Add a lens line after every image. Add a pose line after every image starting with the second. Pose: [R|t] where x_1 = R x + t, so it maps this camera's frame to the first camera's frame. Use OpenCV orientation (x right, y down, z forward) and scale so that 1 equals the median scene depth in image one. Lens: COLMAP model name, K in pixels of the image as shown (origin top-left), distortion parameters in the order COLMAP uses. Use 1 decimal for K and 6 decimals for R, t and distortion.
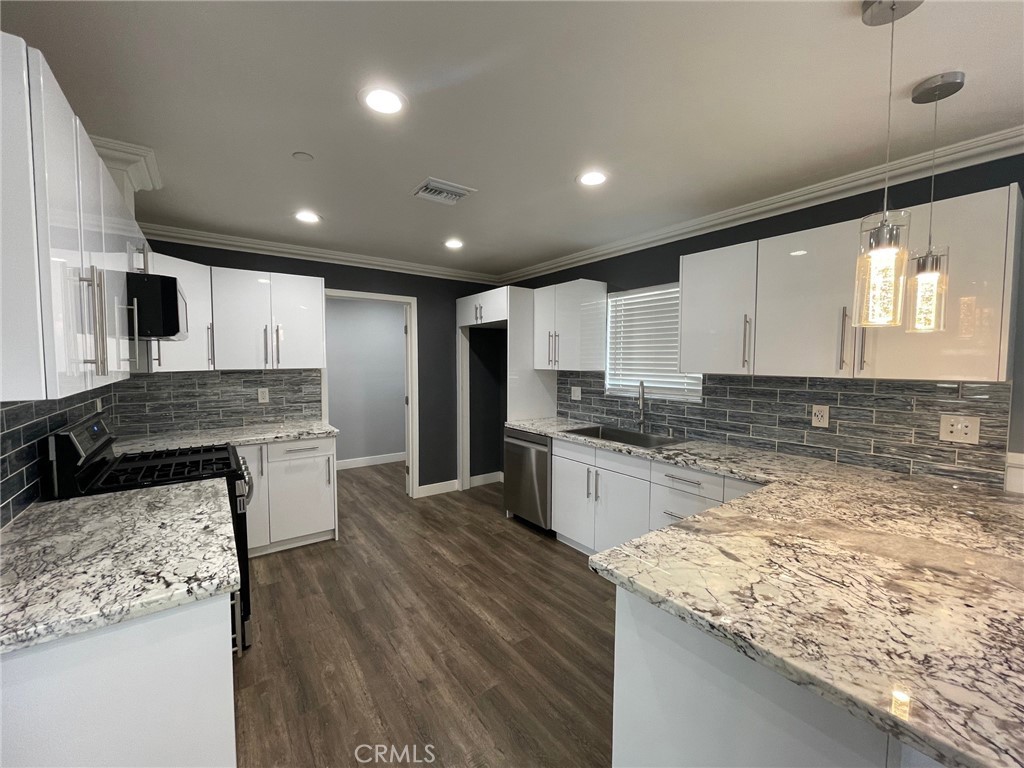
lens RADIAL K [[413.3, 0, 512.0], [0, 413.3, 384.0], [0, 0, 1]] dist [-0.000869, -0.000341]
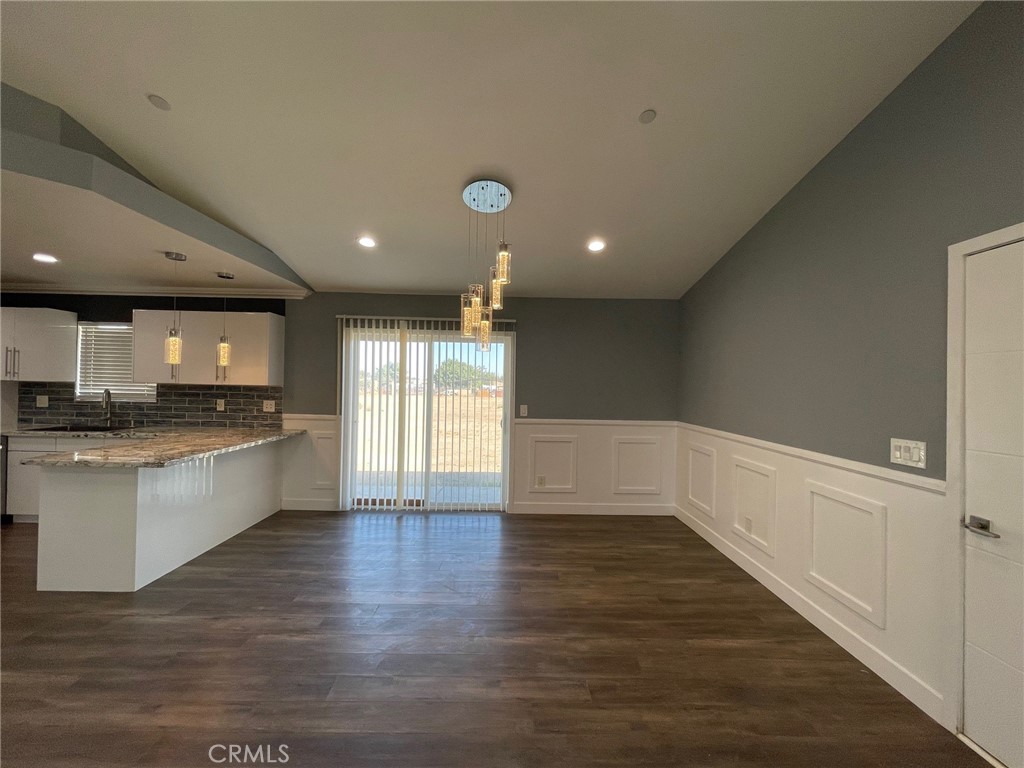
lens RADIAL K [[413.3, 0, 512.0], [0, 413.3, 384.0], [0, 0, 1]] dist [-0.000869, -0.000341]
pose [[0.579501, 0.006203, 0.814948, -0.032772], [0.027747, 0.999241, -0.027337, 0.053070], [-0.814499, 0.038454, 0.578889, -0.943795]]
